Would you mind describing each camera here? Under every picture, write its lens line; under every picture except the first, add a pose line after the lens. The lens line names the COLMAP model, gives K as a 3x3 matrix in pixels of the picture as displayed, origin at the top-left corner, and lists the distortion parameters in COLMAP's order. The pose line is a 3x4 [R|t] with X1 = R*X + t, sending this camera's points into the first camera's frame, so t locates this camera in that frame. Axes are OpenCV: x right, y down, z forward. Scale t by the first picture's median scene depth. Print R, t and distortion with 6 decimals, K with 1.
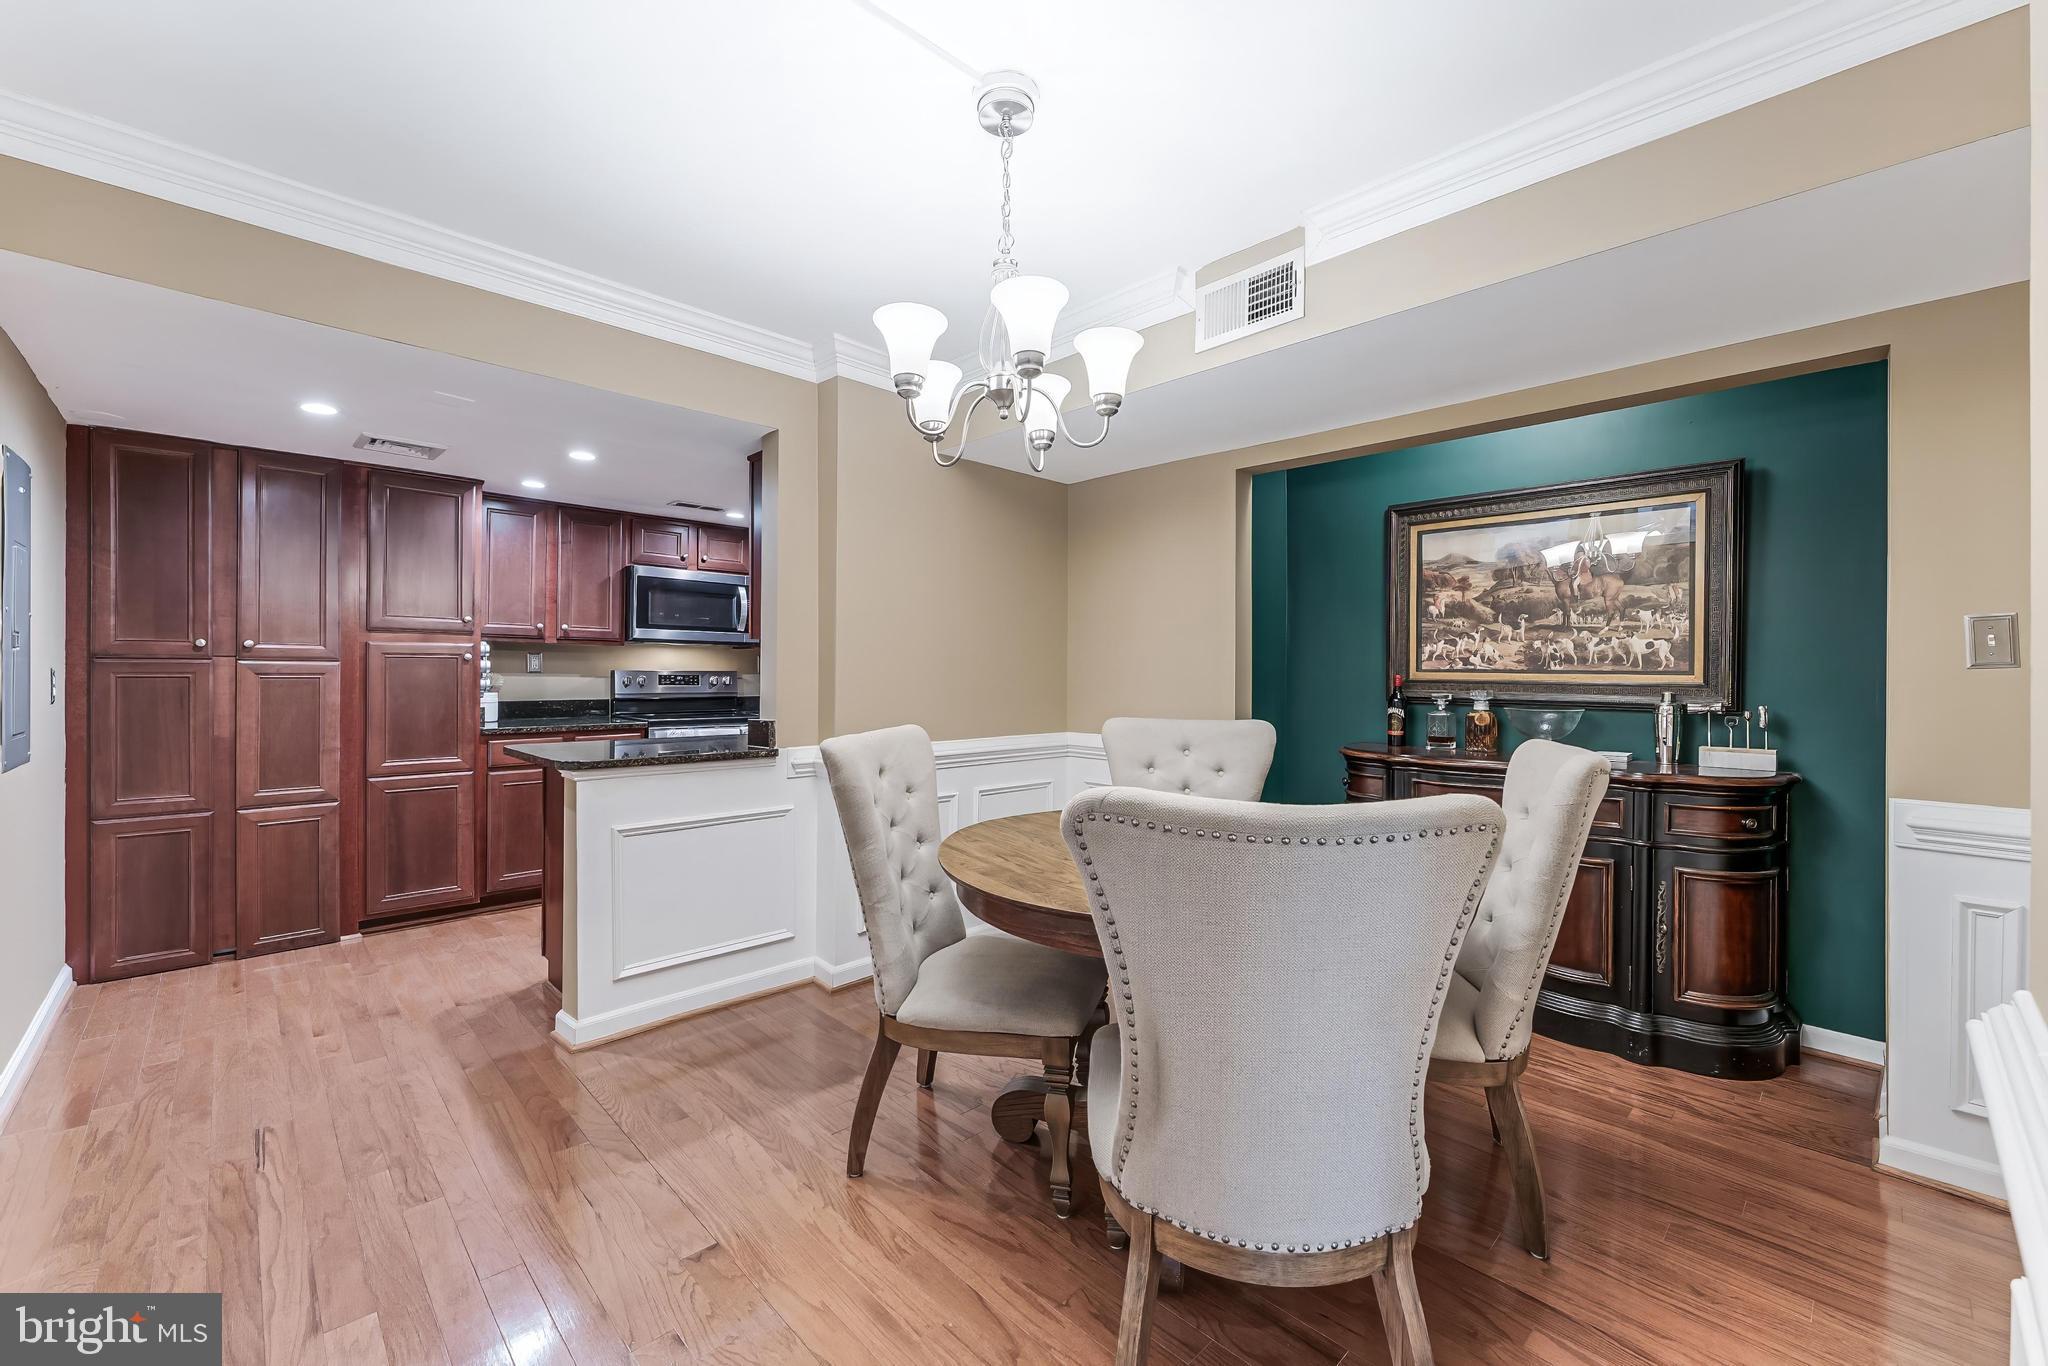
lens RADIAL K [[827.7, 0, 1035.6], [0, 827.7, 675.4], [0, 0, 1]] dist [0.001326, -0.000707]
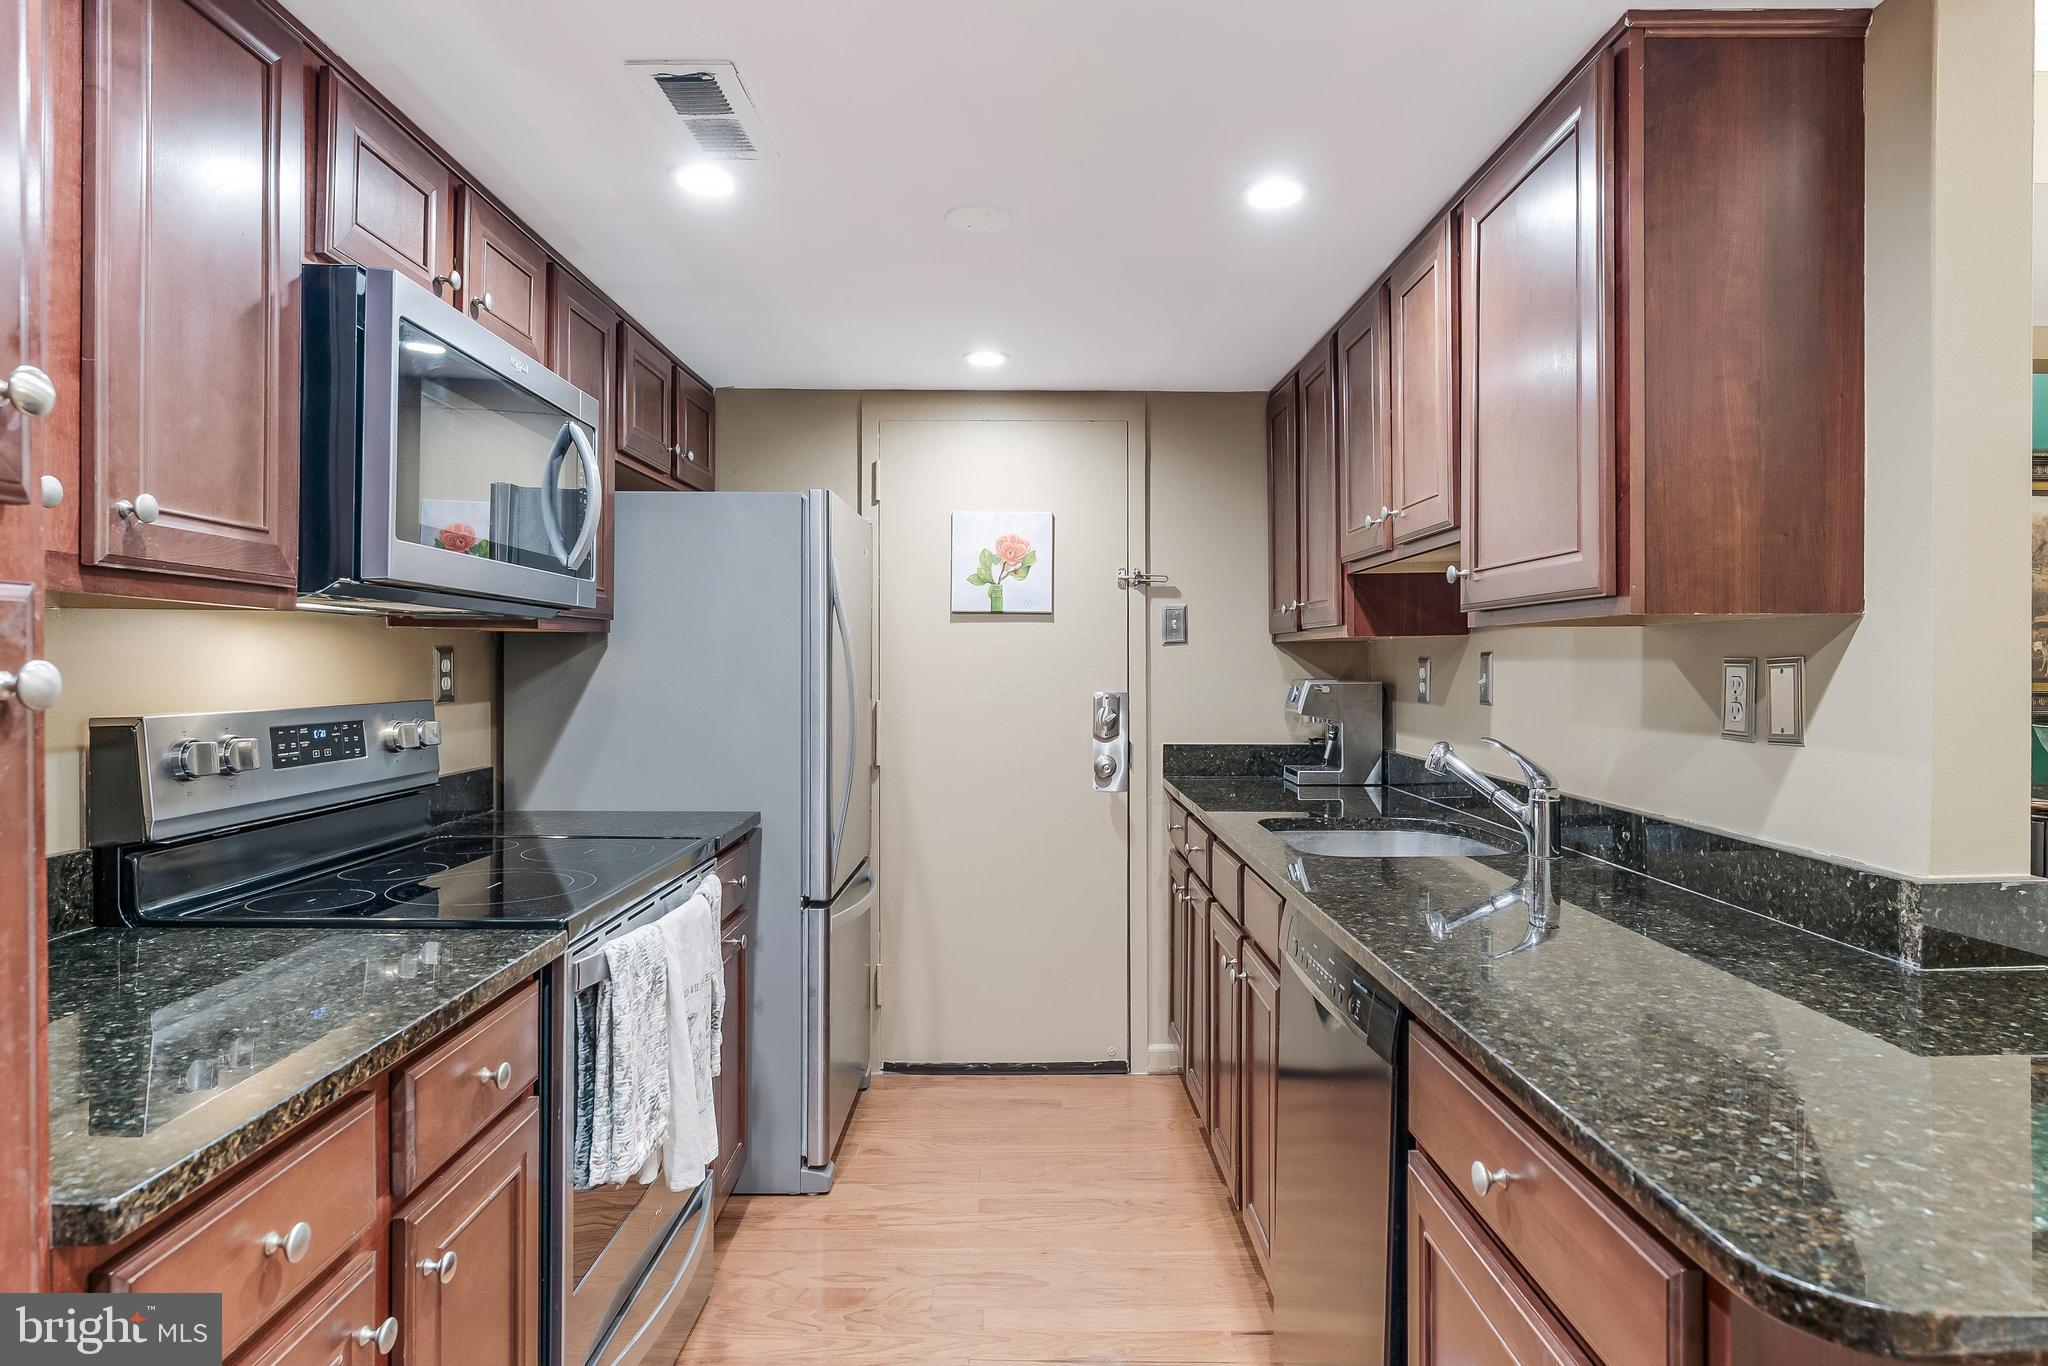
lens RADIAL K [[1141.8, 0, 1043.4], [0, 1141.8, 671.3], [0, 0, 1]] dist [-0.000039, -0.001161]
pose [[0.687955, -0.012192, 0.725651, -0.781422], [0.006567, 0.999923, 0.010574, -0.028070], [-0.725724, -0.002509, 0.687982, 0.847360]]
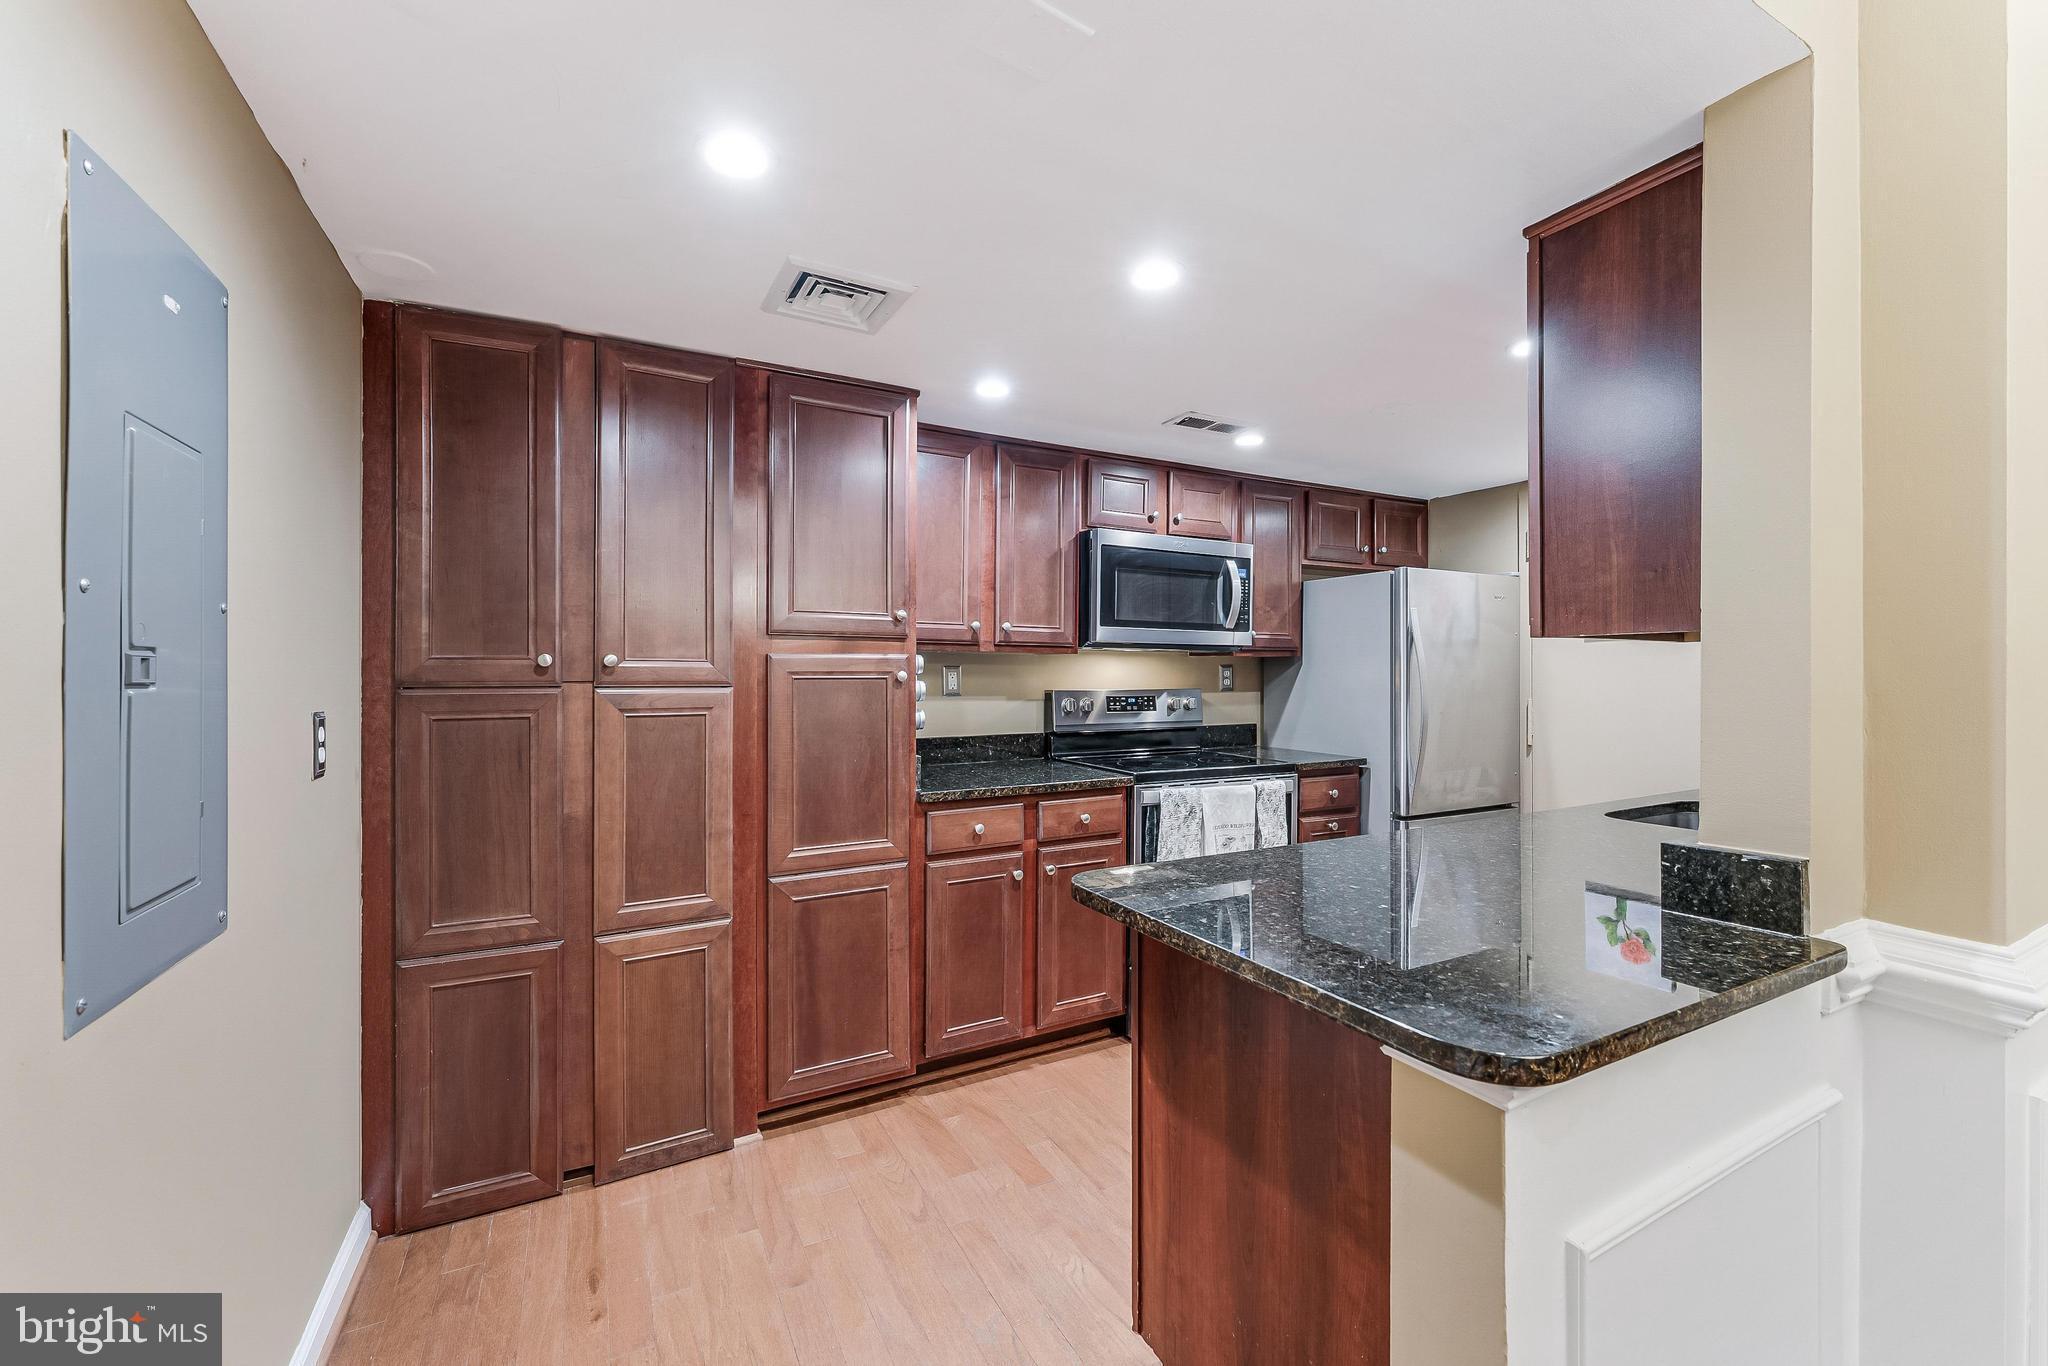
lens RADIAL K [[827.7, 0, 1032.2], [0, 827.7, 671.2], [0, 0, 1]] dist [0.001326, -0.000707]
pose [[0.960809, -0.007357, -0.277115, -0.468906], [0.005618, 0.999959, -0.007066, -0.023607], [0.277156, 0.005232, 0.960811, 0.485901]]
